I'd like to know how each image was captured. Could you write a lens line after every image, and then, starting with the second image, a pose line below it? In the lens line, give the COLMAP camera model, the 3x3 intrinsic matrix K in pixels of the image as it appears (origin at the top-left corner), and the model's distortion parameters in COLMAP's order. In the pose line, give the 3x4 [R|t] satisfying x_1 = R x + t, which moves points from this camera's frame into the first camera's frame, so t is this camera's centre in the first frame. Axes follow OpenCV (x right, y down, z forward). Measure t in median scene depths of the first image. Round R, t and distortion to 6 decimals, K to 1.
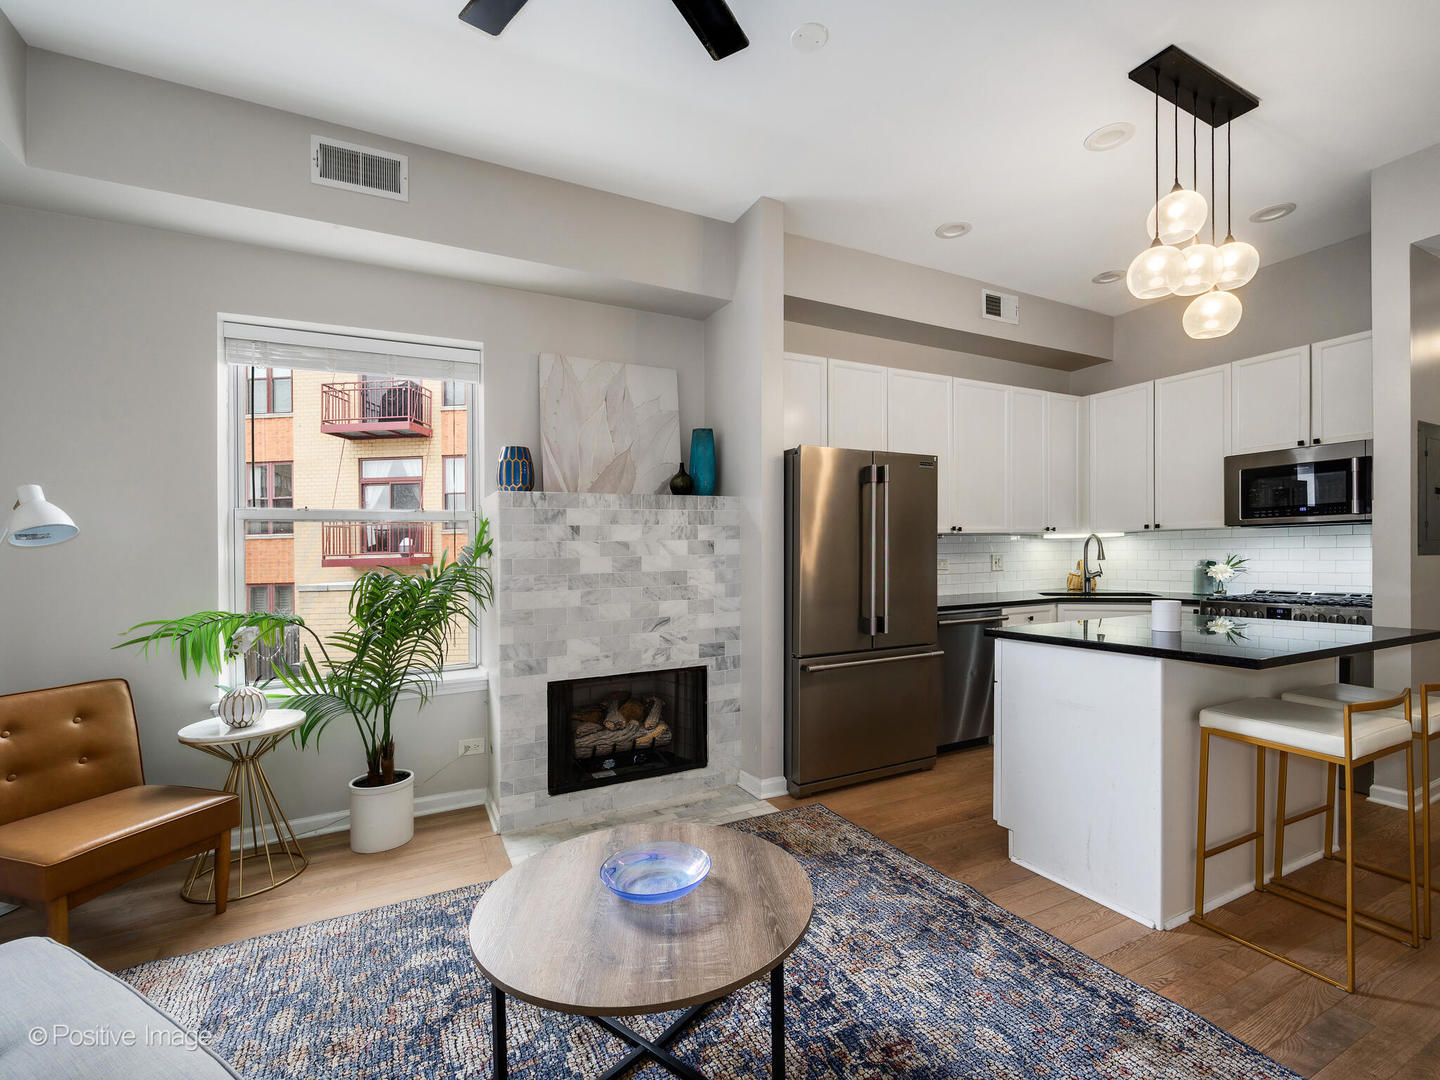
lens RADIAL K [[644.5, 0, 751.8], [0, 644.5, 551.5], [0, 0, 1]] dist [-0.000665, -0.000475]
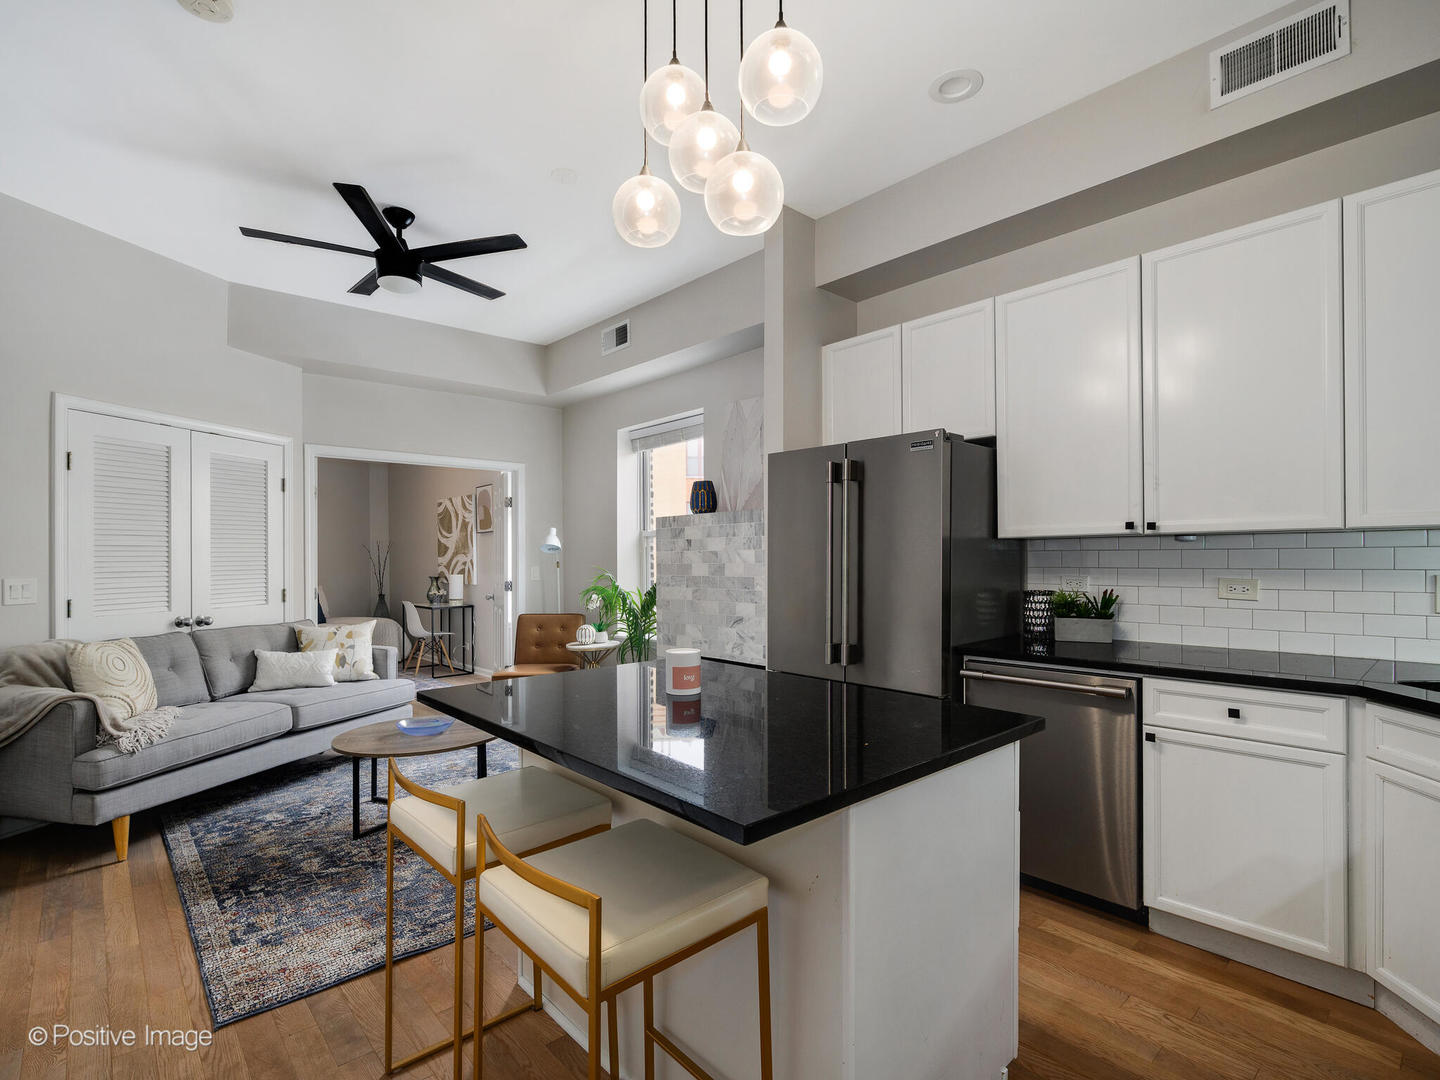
lens RADIAL K [[604.2, 0, 696.7], [0, 604.2, 561.9], [0, 0, 1]] dist [0.003378, -0.000647]
pose [[0.325290, 0.016215, -0.945475, 0.846010], [-0.004874, 0.999868, 0.015471, -0.012027], [0.945602, -0.000424, 0.325326, 0.564880]]
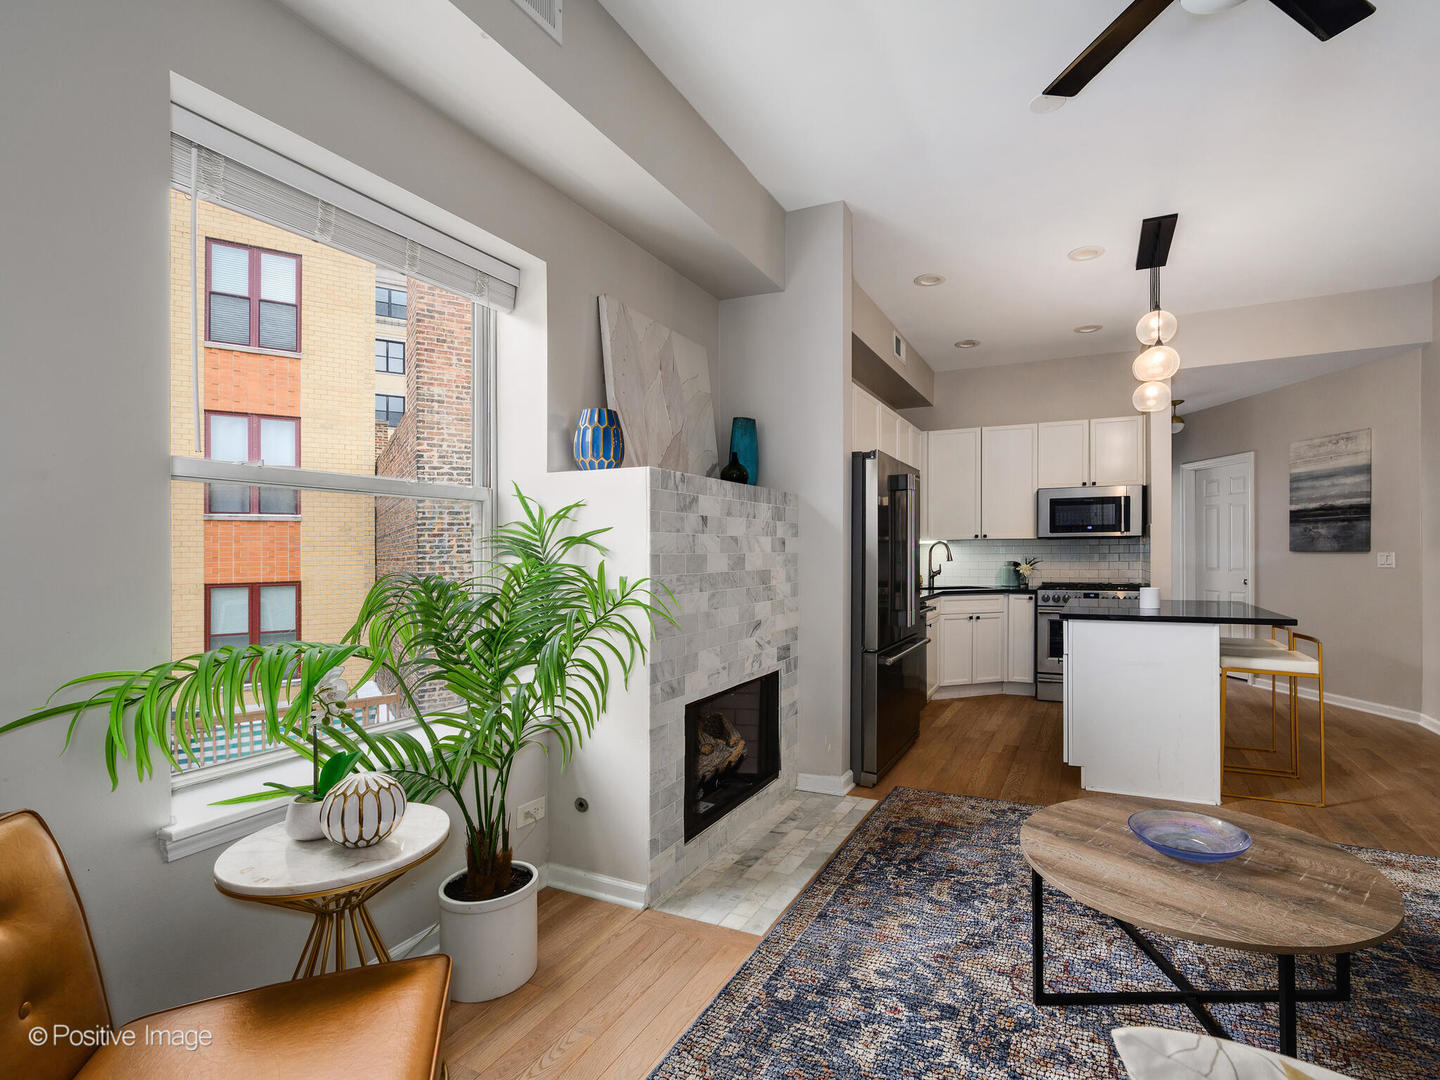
lens RADIAL K [[644.5, 0, 734.3], [0, 644.5, 553.7], [0, 0, 1]] dist [-0.000665, -0.000475]
pose [[0.799830, 0.012258, 0.600101, -0.696013], [-0.010331, 0.999924, -0.006655, 0.013846], [-0.600137, -0.000876, 0.799897, 0.281235]]
